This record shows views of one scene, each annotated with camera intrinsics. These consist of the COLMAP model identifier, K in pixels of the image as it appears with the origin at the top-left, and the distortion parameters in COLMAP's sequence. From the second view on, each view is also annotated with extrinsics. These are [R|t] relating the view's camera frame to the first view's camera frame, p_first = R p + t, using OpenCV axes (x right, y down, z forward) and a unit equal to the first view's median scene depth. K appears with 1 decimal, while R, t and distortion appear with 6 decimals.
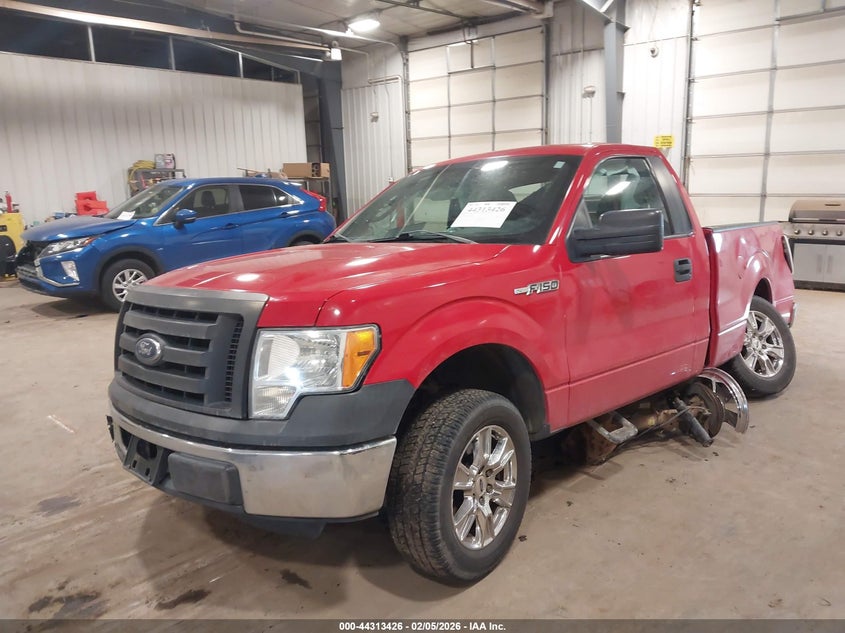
lens RADIAL K [[682.8, 0, 423.6], [0, 682.8, 313.9], [0, 0, 1]] dist [0.006047, 0.004634]
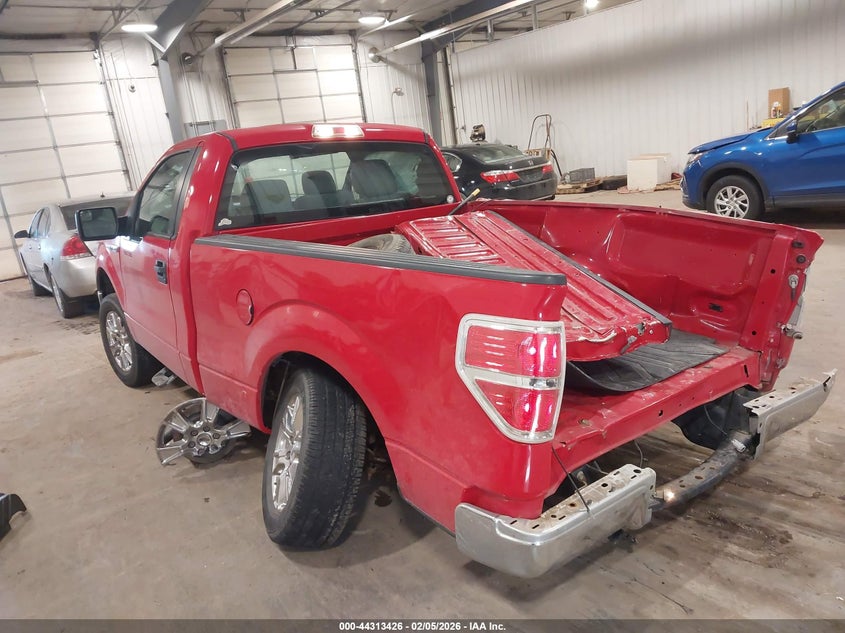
lens RADIAL K [[682.8, 0, 424.3], [0, 682.8, 316.4], [0, 0, 1]] dist [0.006047, 0.004634]
pose [[-0.150716, 0.283024, -0.947197, 0.587319], [-0.053546, 0.954398, 0.293696, -0.145985], [0.987126, 0.094984, -0.128688, 0.691591]]
